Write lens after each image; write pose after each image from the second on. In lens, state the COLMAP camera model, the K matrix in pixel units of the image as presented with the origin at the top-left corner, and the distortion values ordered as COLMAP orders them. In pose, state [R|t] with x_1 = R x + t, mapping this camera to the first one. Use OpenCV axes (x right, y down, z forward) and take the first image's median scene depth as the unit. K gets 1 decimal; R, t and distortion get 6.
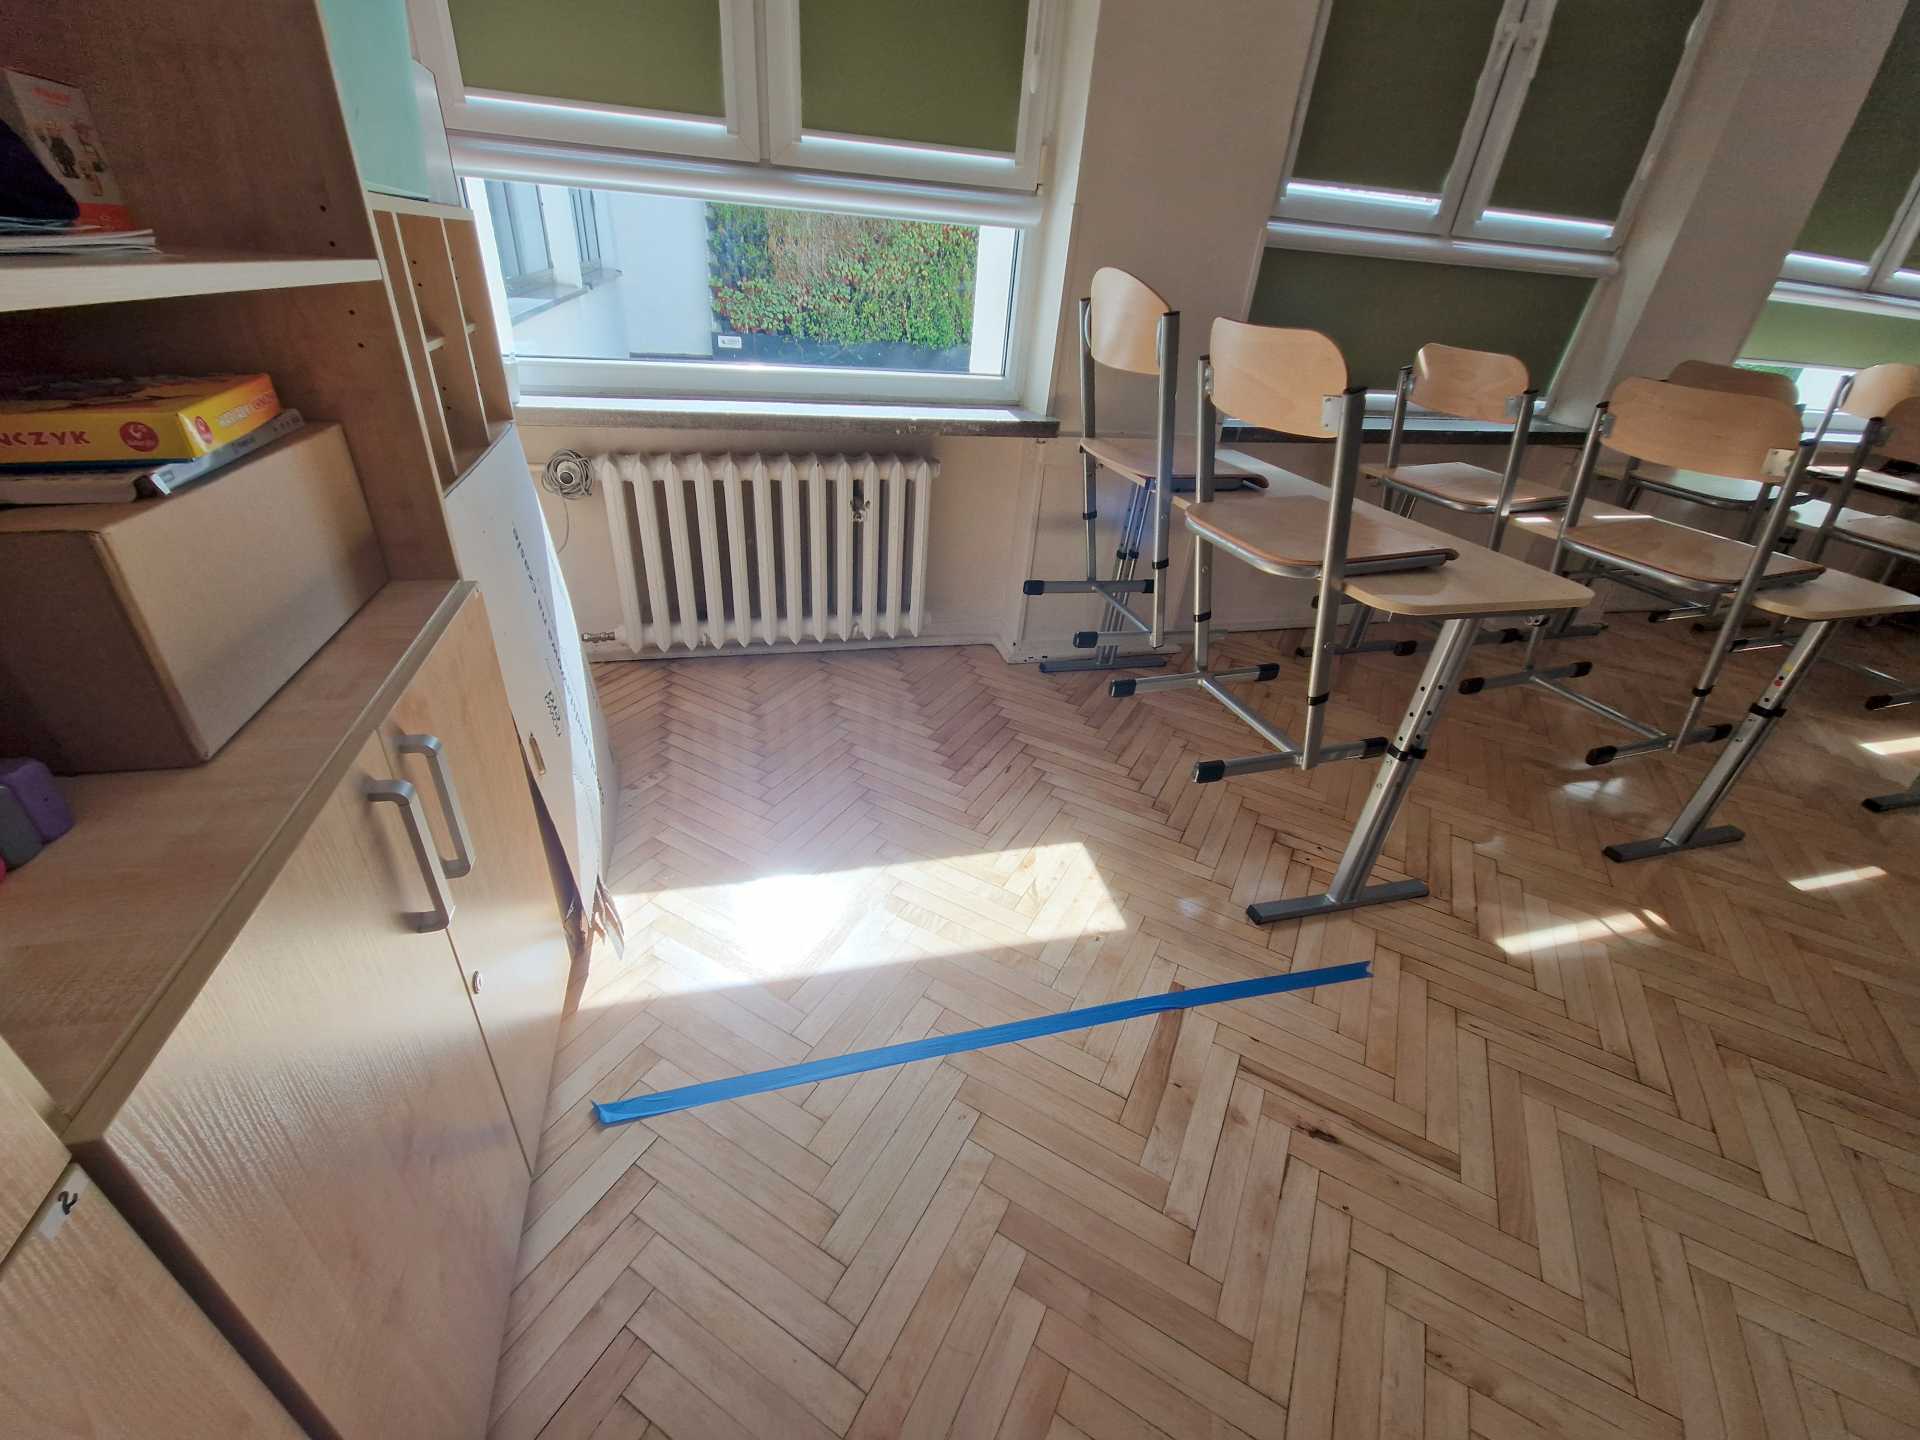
lens RADIAL K [[781.2, 0, 960.0], [0, 781.2, 720.0], [0, 0, 1]] dist [-0.001176, -0.000180]
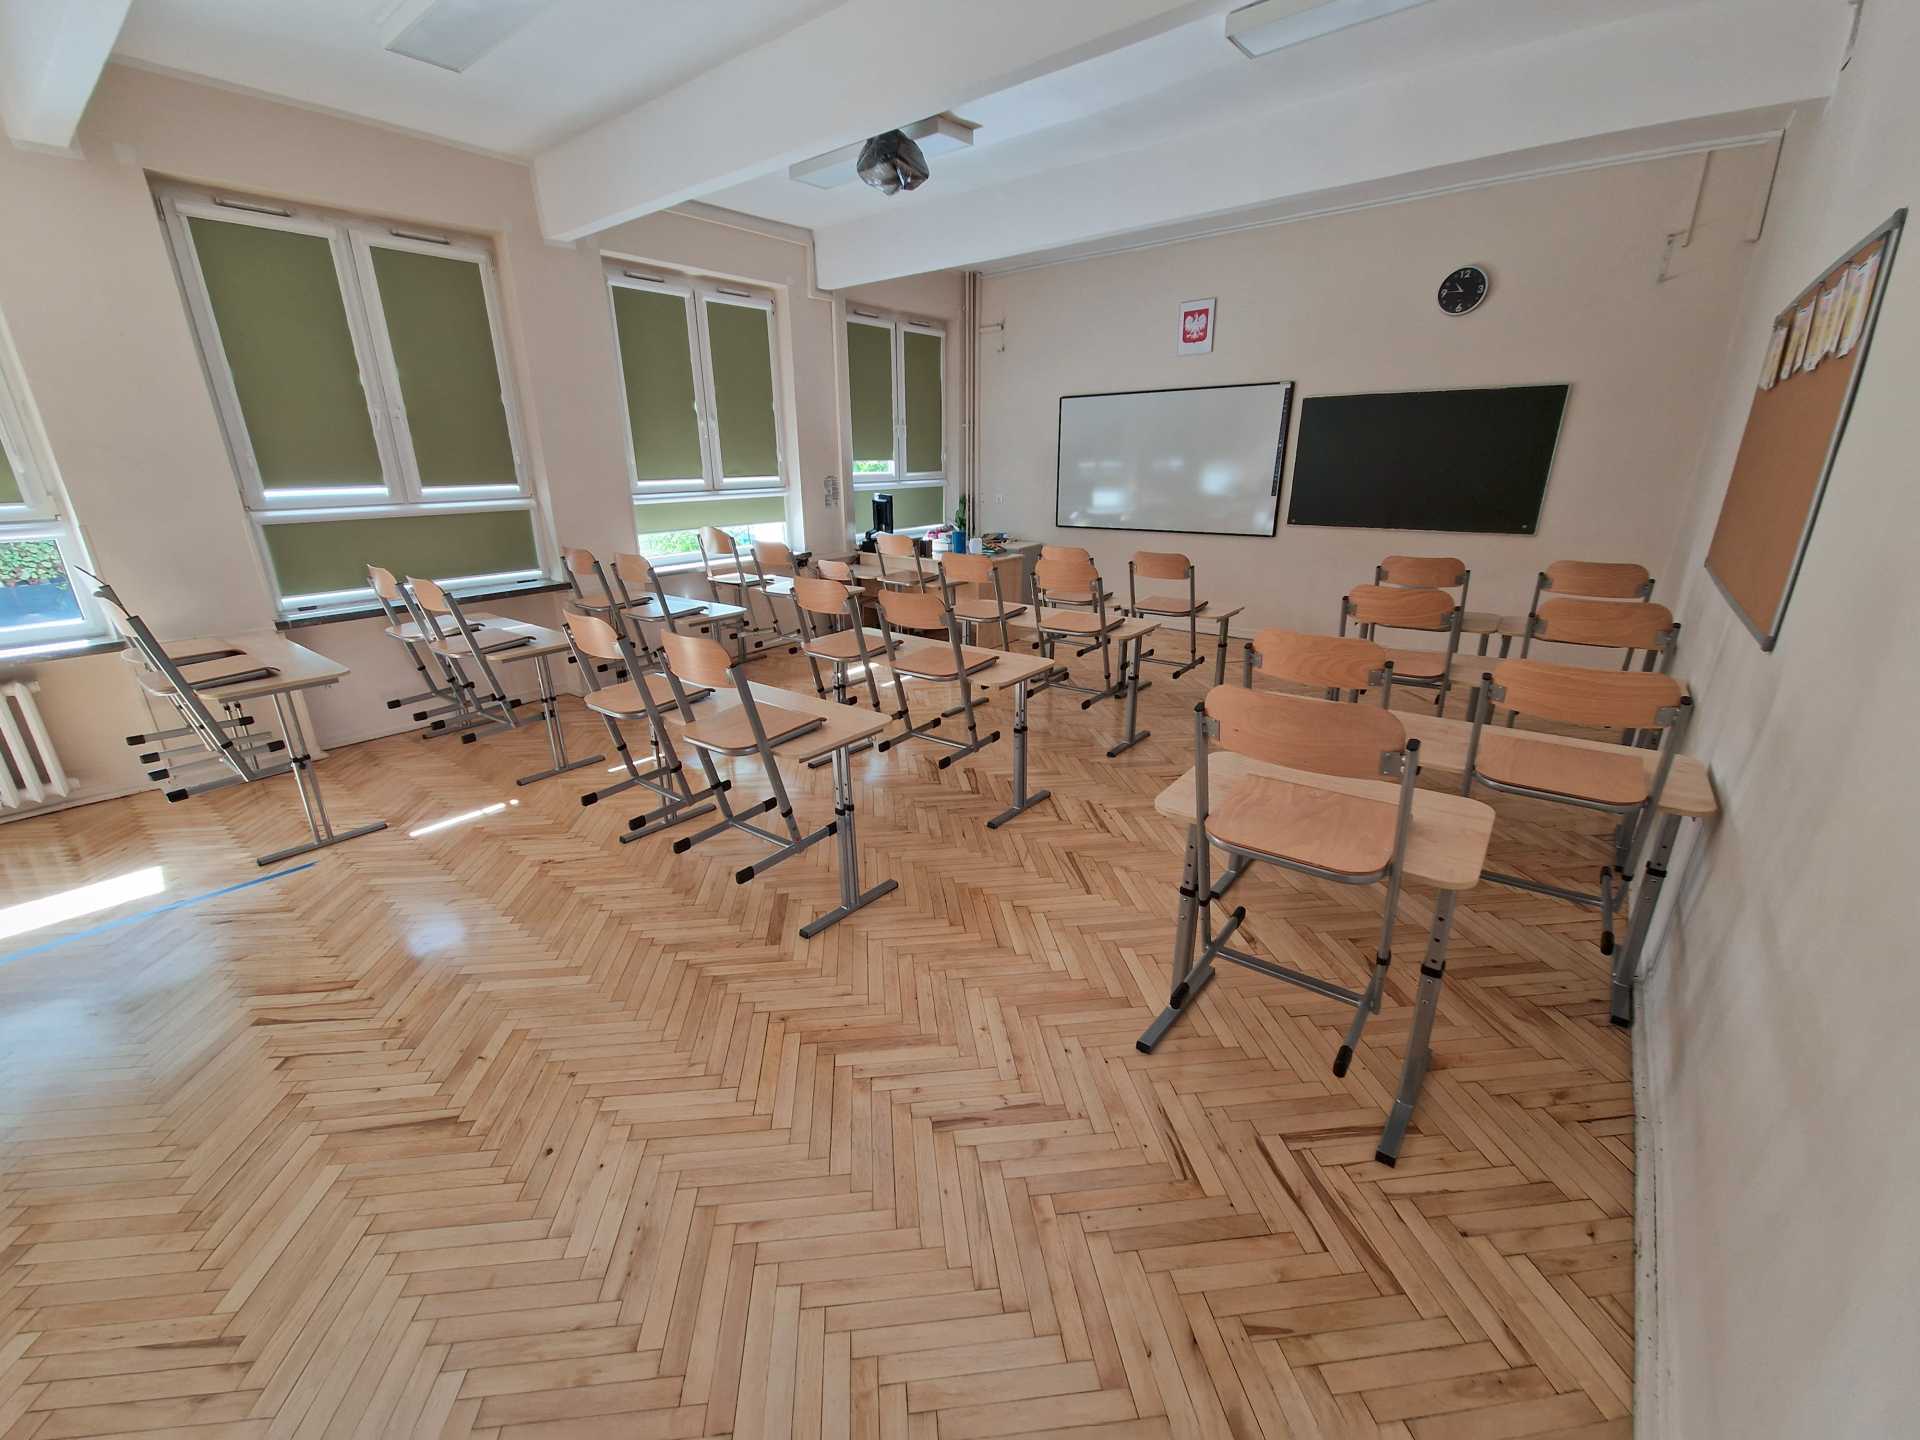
lens RADIAL K [[781.2, 0, 960.0], [0, 781.2, 720.0], [0, 0, 1]] dist [-0.001176, -0.000180]
pose [[0.817271, -0.256875, 0.515832, 0.627821], [0.346593, 0.934257, -0.083891, 0.482821], [-0.460370, 0.247345, 0.852572, -1.082988]]
